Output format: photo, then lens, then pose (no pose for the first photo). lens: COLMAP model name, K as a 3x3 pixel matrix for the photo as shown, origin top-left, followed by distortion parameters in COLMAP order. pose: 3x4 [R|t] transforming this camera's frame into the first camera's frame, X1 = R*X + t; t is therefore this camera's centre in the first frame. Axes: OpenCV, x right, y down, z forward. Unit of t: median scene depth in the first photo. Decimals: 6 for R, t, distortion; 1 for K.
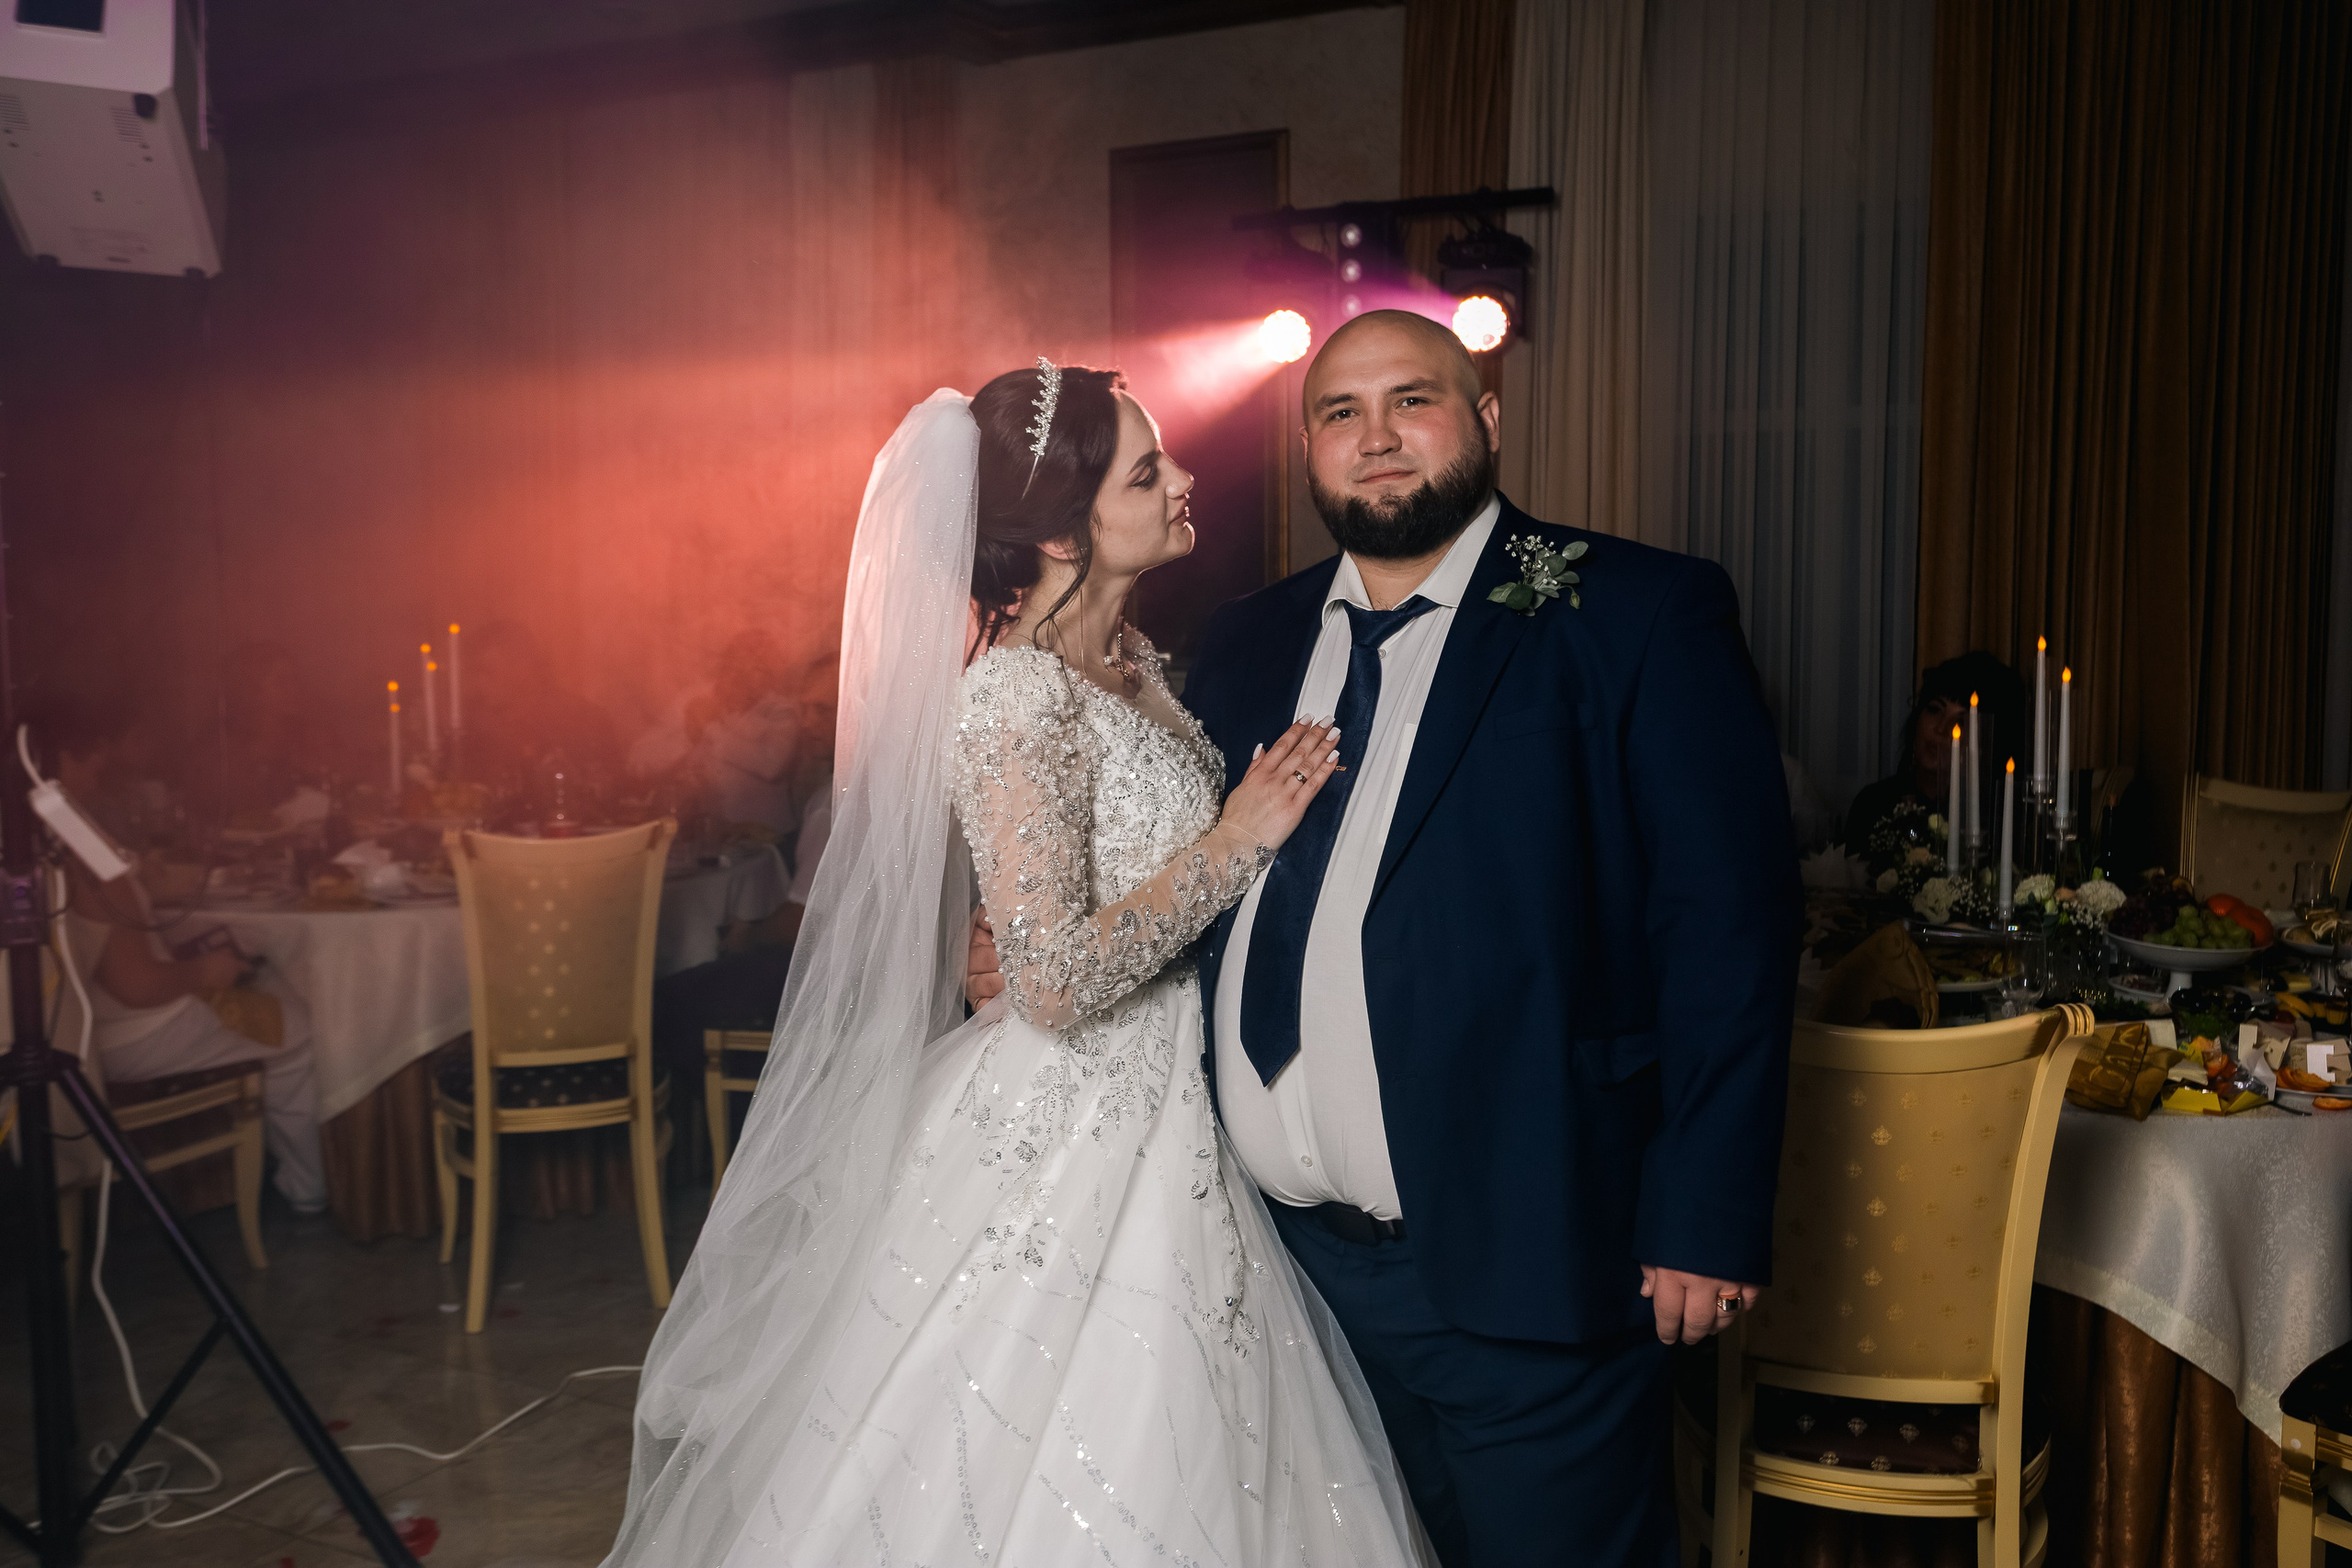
lens RADIAL K [[2081.2, 0, 1177.0], [0, 2081.2, 737.0], [0, 0, 1]] dist [0.050618, 0.017945]
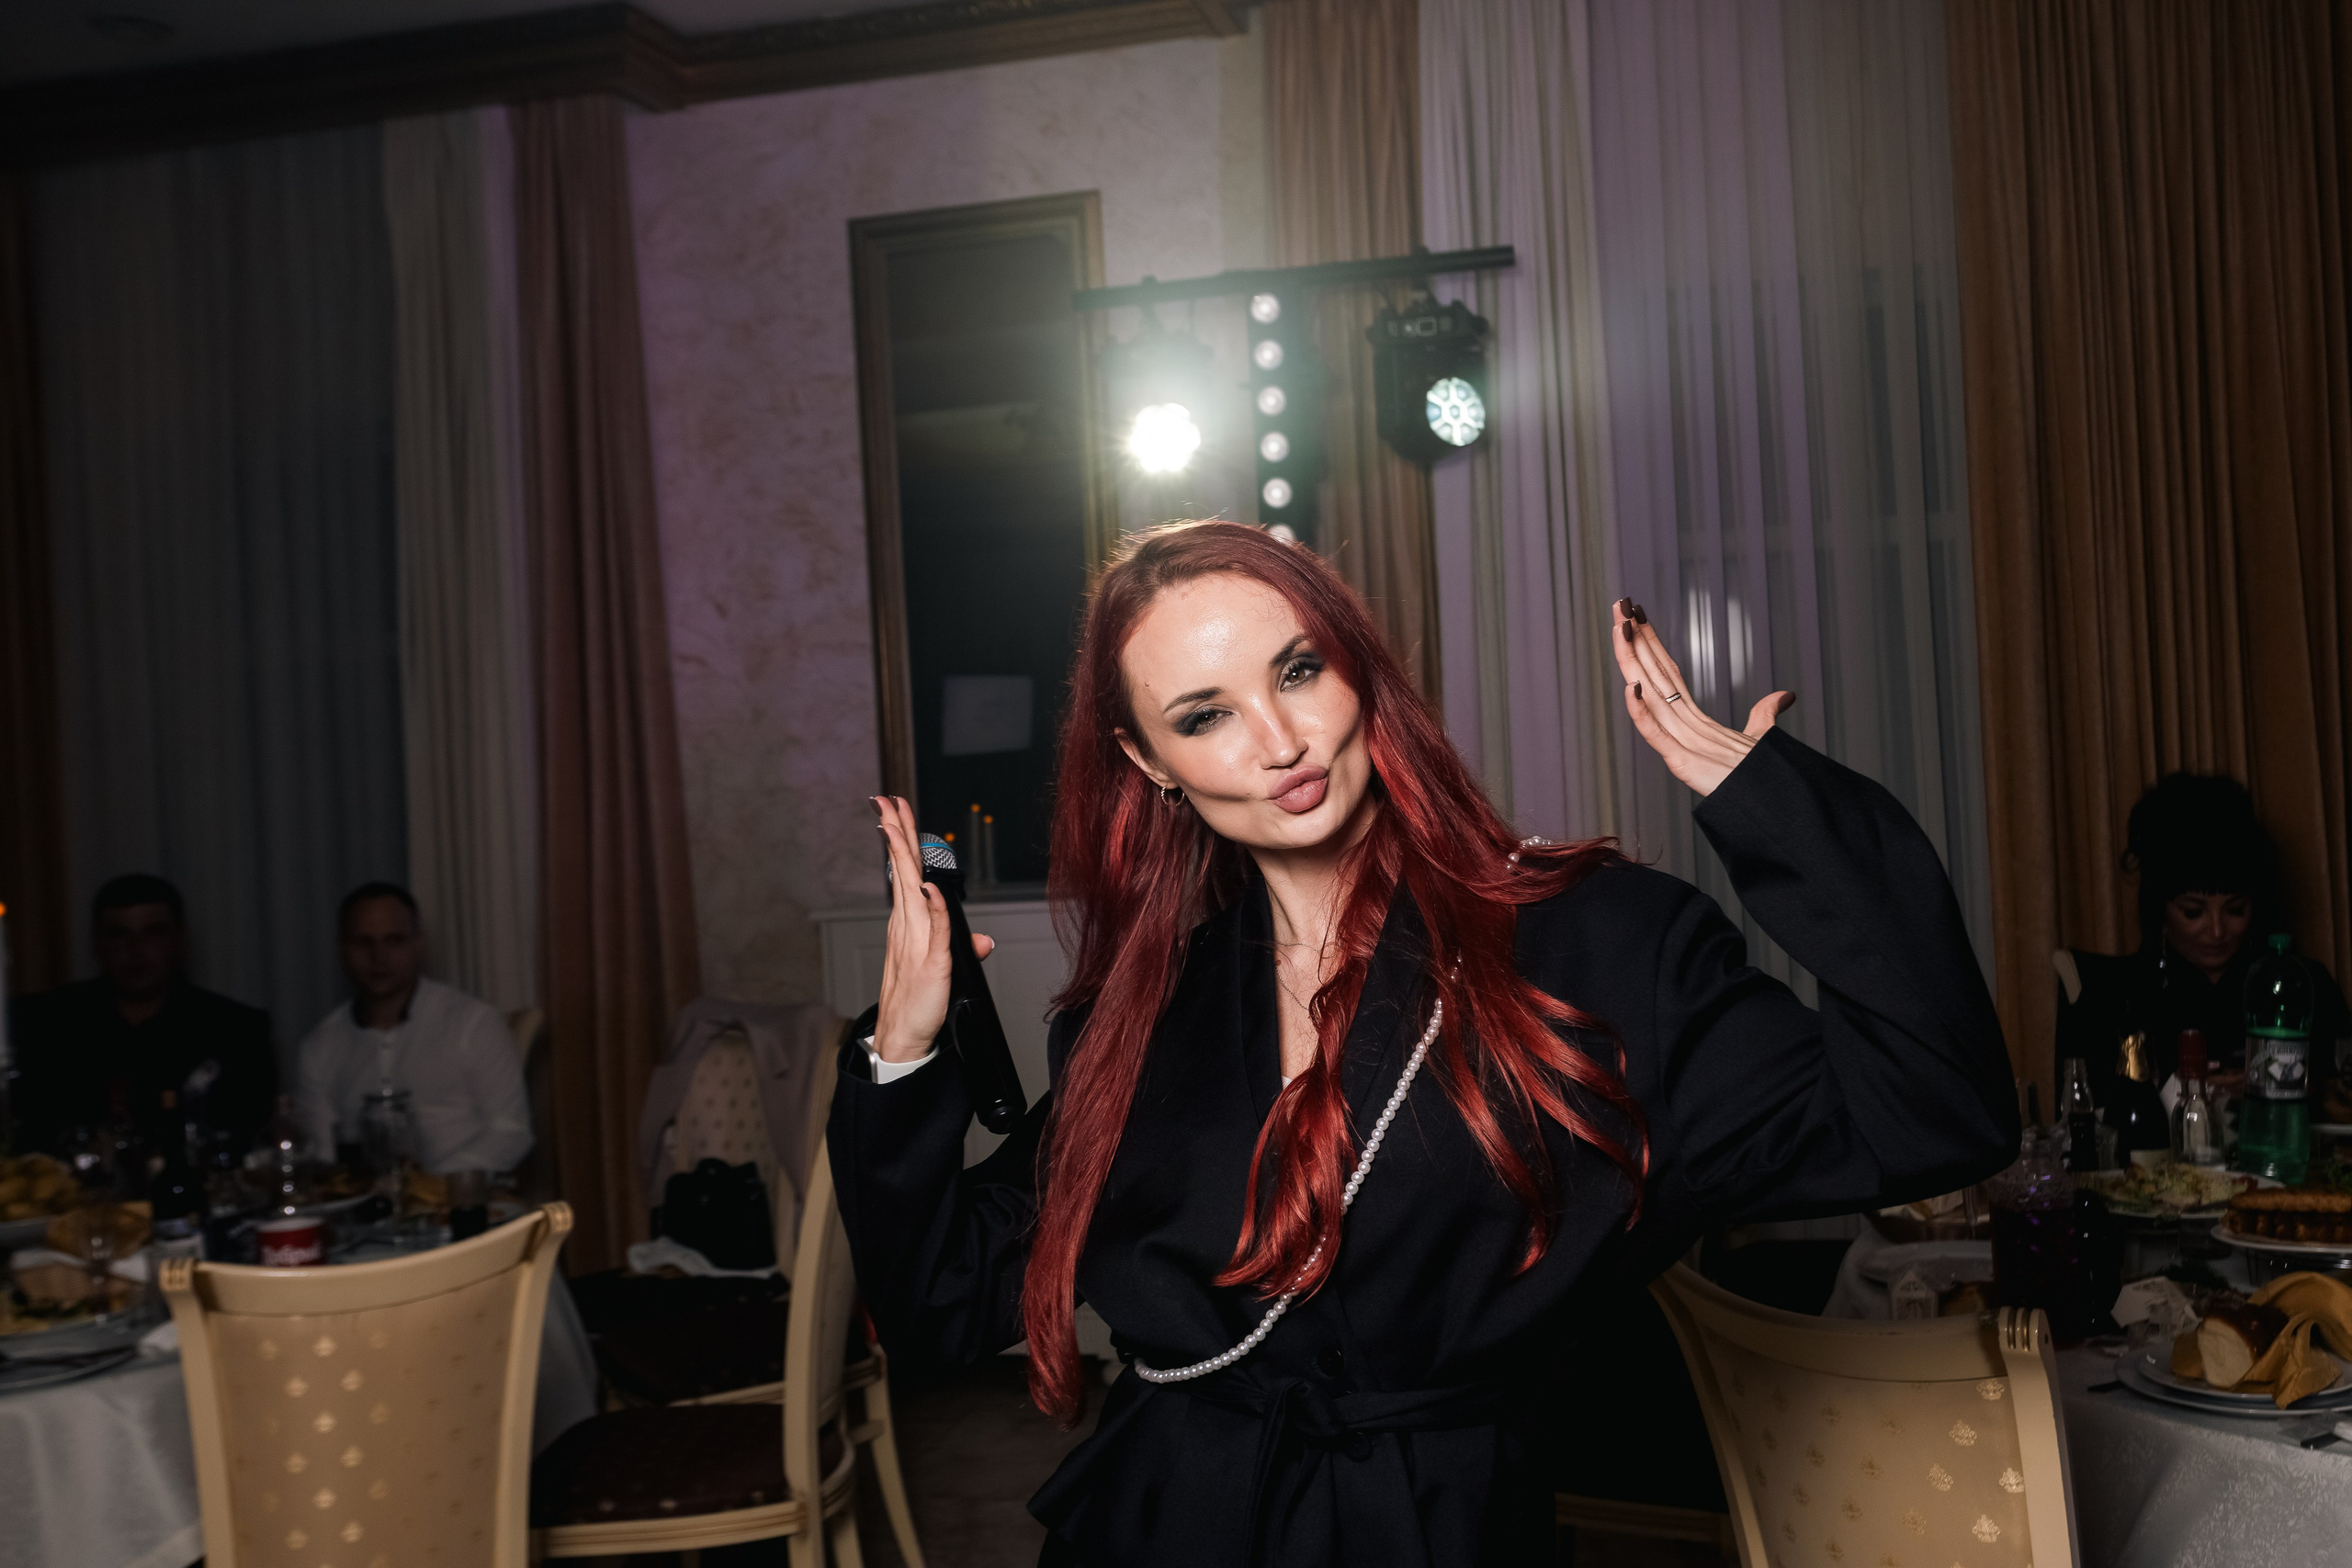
lens RADIAL K [[2341.2, 0, 1187.7], [0, 2341.2, 771.5], [0, 0, 1]] dist [0.053022, 0.000000]
pose [[0.971625, -0.050282, 0.231120, -0.192310], [0.069177, 0.994827, -0.074386, -0.018317], [-0.226184, 0.088264, 0.970077, 0.270456]]
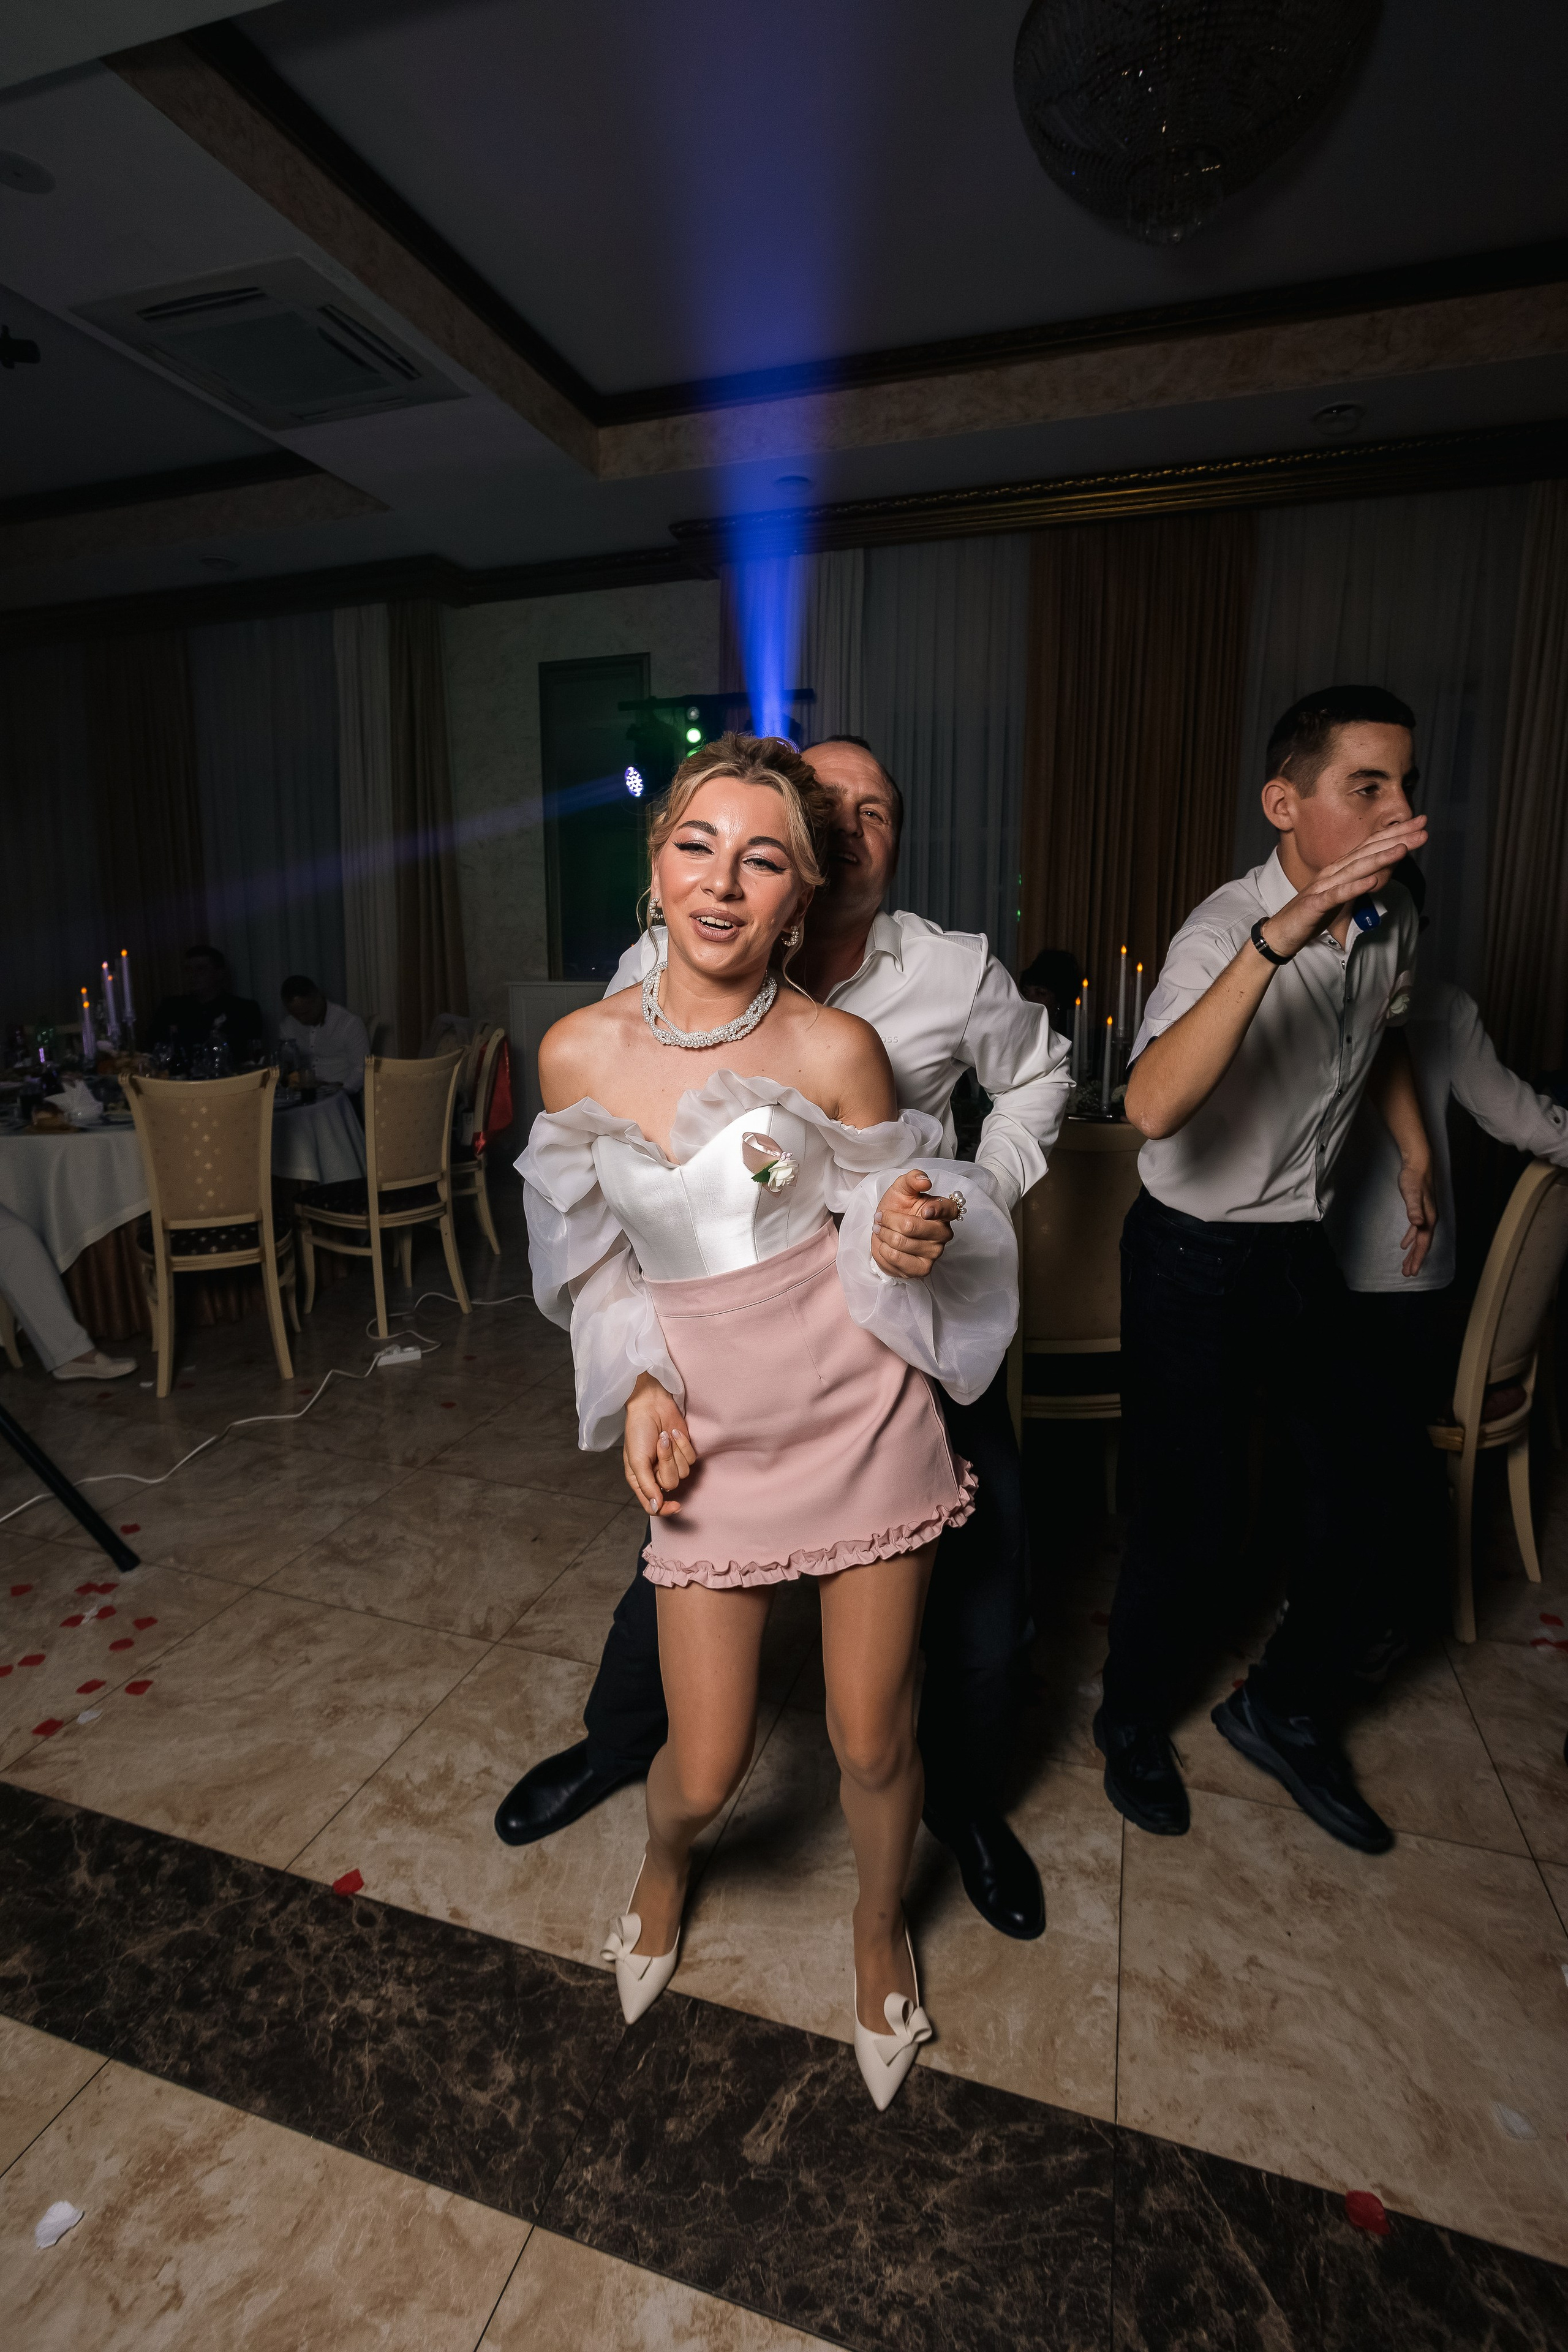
lens RADIAL K [[1129.8, 0, 762.5], [0, 1129.8, 1163.6], [0, 0, 1]] dist [-0.017684, 0.005414]
pose [[0.985760, -0.028172, 0.165781, -0.026626], [0.009893, 0.993875, 0.110065, 0.019936], [-0.167866, -0.106857, 0.980001, 0.110290]]
